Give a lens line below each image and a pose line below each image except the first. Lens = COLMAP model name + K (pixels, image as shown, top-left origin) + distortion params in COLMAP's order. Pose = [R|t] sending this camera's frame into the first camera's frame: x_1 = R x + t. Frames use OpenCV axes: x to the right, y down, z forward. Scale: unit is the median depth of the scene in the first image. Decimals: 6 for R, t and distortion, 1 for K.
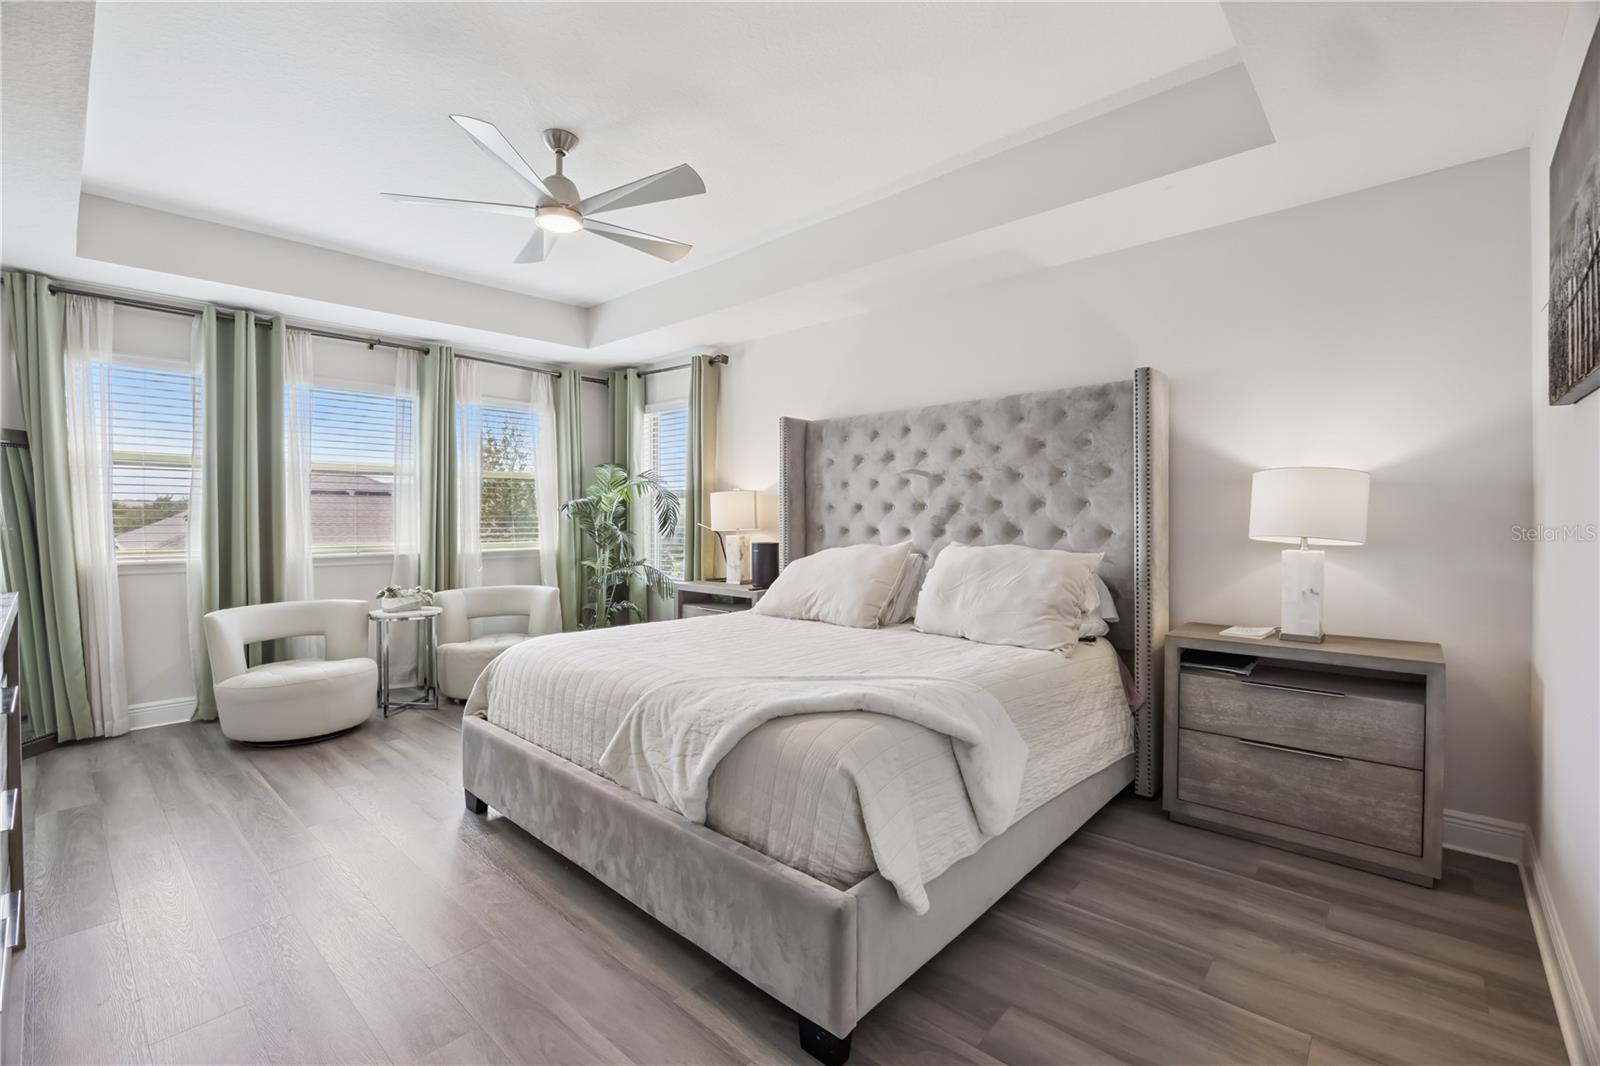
lens RADIAL K [[696.5, 0, 801.8], [0, 696.5, 530.9], [0, 0, 1]] dist [-0.002799, -0.000146]
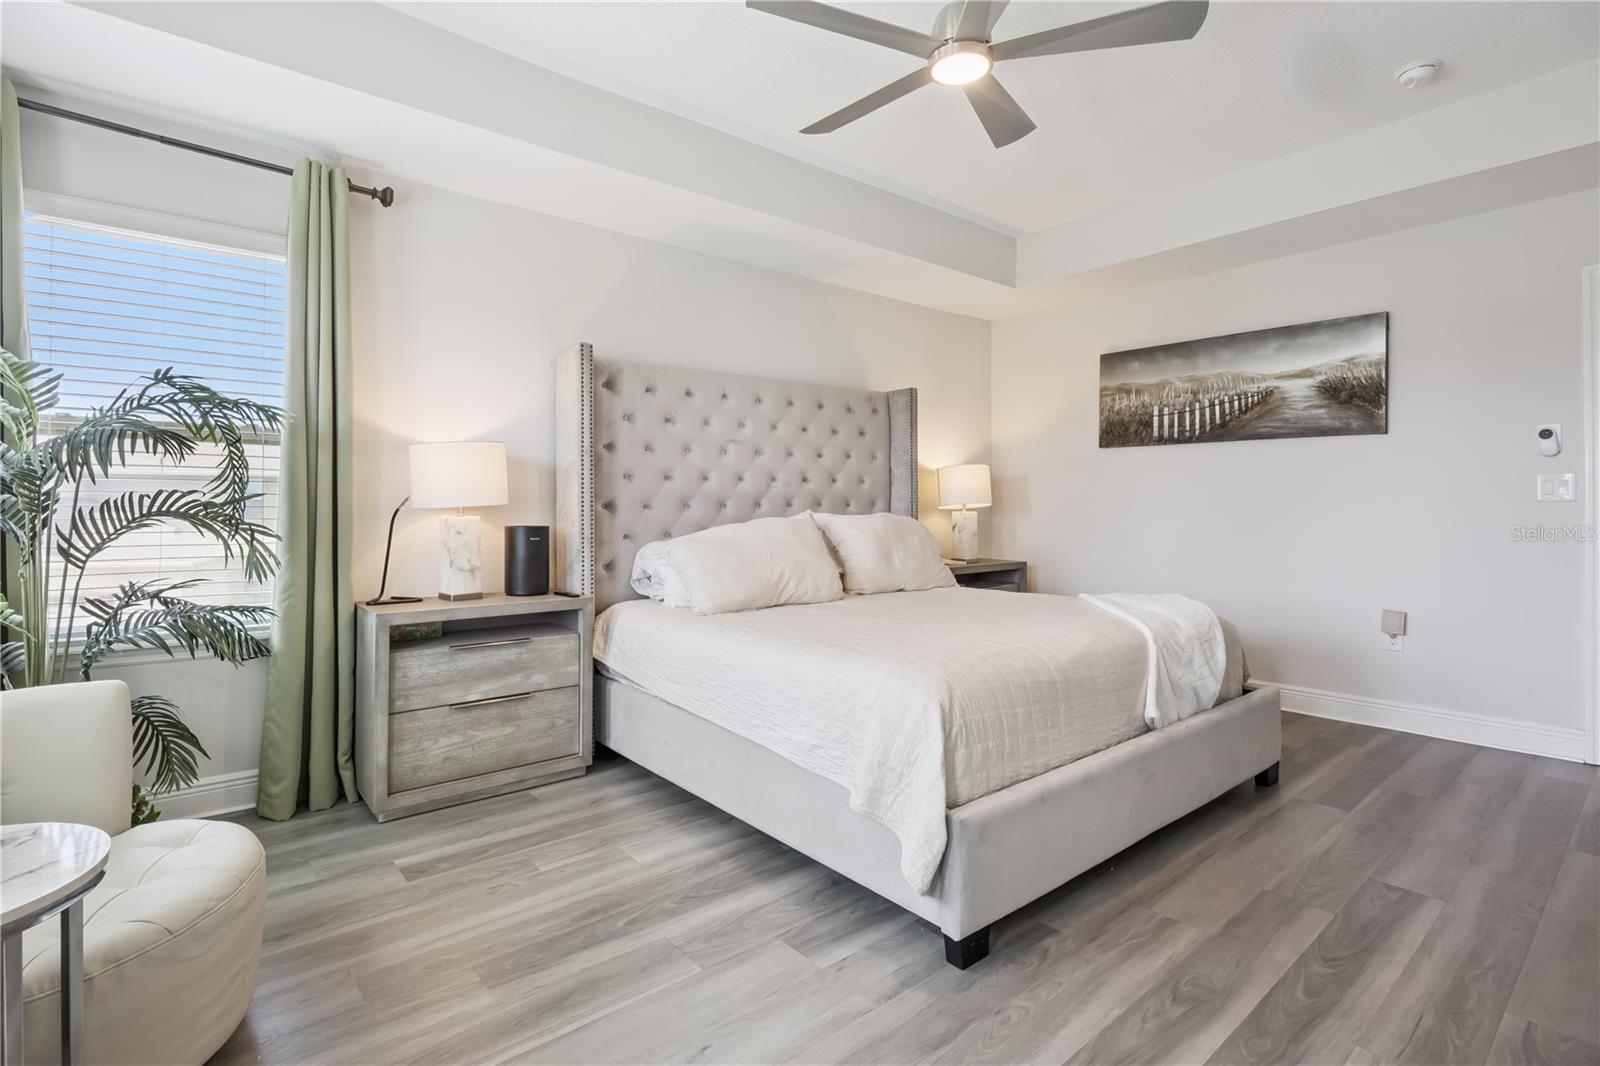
lens RADIAL K [[790.8, 0, 780.3], [0, 790.8, 504.6], [0, 0, 1]] dist [0.000155, -0.000094]
pose [[0.121793, 0.004981, 0.992543, -0.916870], [0.028652, 0.999553, -0.008532, 0.011546], [-0.992142, 0.029478, 0.121596, 0.847476]]
